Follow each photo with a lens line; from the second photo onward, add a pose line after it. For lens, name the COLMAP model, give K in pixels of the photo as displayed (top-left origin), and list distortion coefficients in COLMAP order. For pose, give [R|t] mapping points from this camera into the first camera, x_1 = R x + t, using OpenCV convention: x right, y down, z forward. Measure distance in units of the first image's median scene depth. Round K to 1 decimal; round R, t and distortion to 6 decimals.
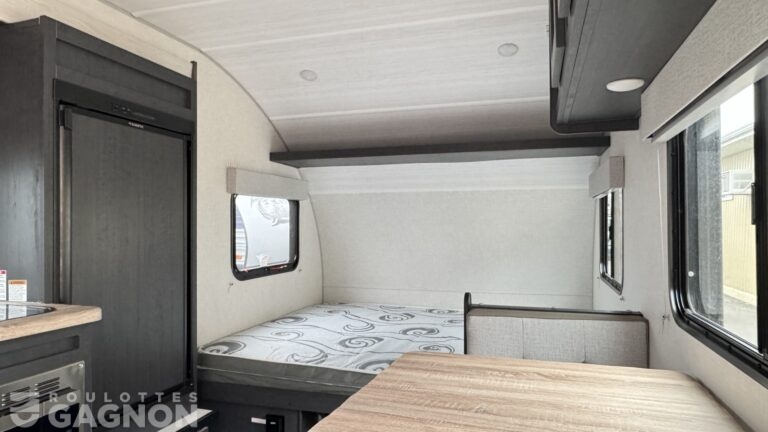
lens RADIAL K [[496.5, 0, 380.2], [0, 496.5, 215.4], [0, 0, 1]] dist [-0.007163, 0.002818]
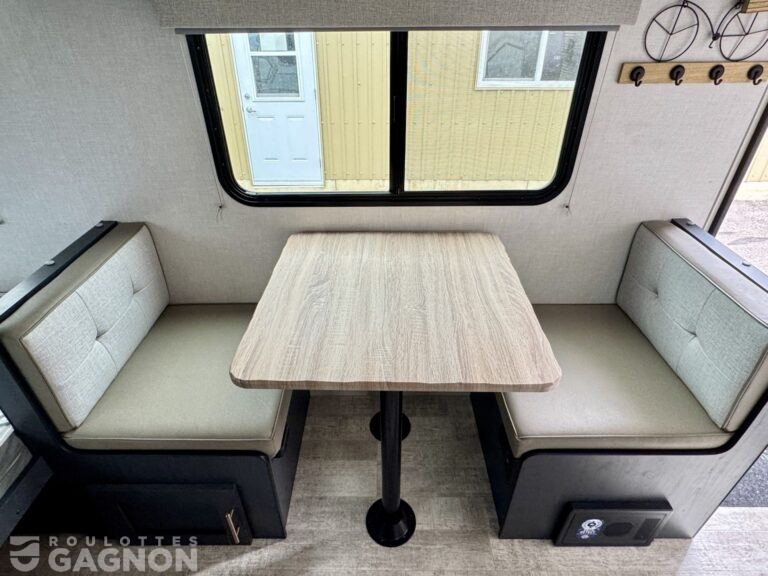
lens RADIAL K [[420.1, 0, 381.4], [0, 420.1, 293.0], [0, 0, 1]] dist [-0.006863, -0.002624]
pose [[-0.297473, -0.531474, 0.793124, -0.268425], [-0.018720, 0.833818, 0.551722, -0.110623], [-0.954547, 0.149275, -0.257987, 0.572100]]
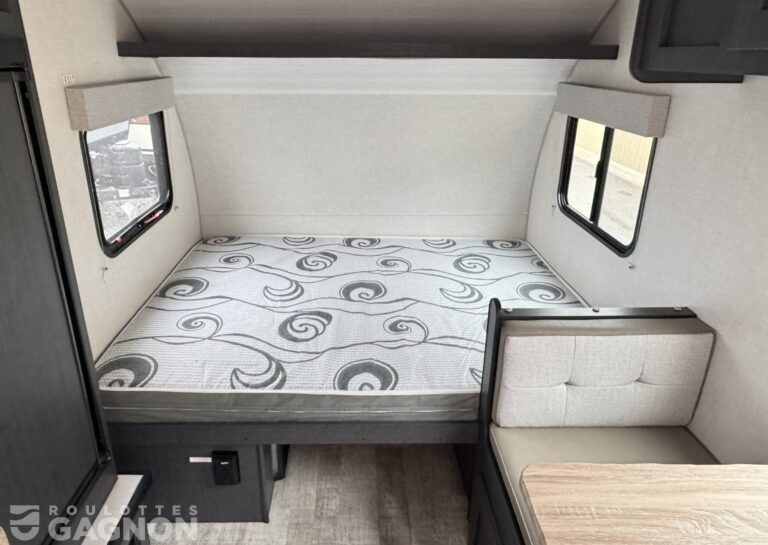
lens RADIAL K [[535.5, 0, 364.0], [0, 535.5, 255.5], [0, 0, 1]] dist [0.004560, -0.003880]
pose [[0.949722, -0.105508, 0.294782, -0.215184], [-0.010179, 0.930608, 0.365875, -0.175852], [-0.312929, -0.350480, 0.882745, 0.309147]]
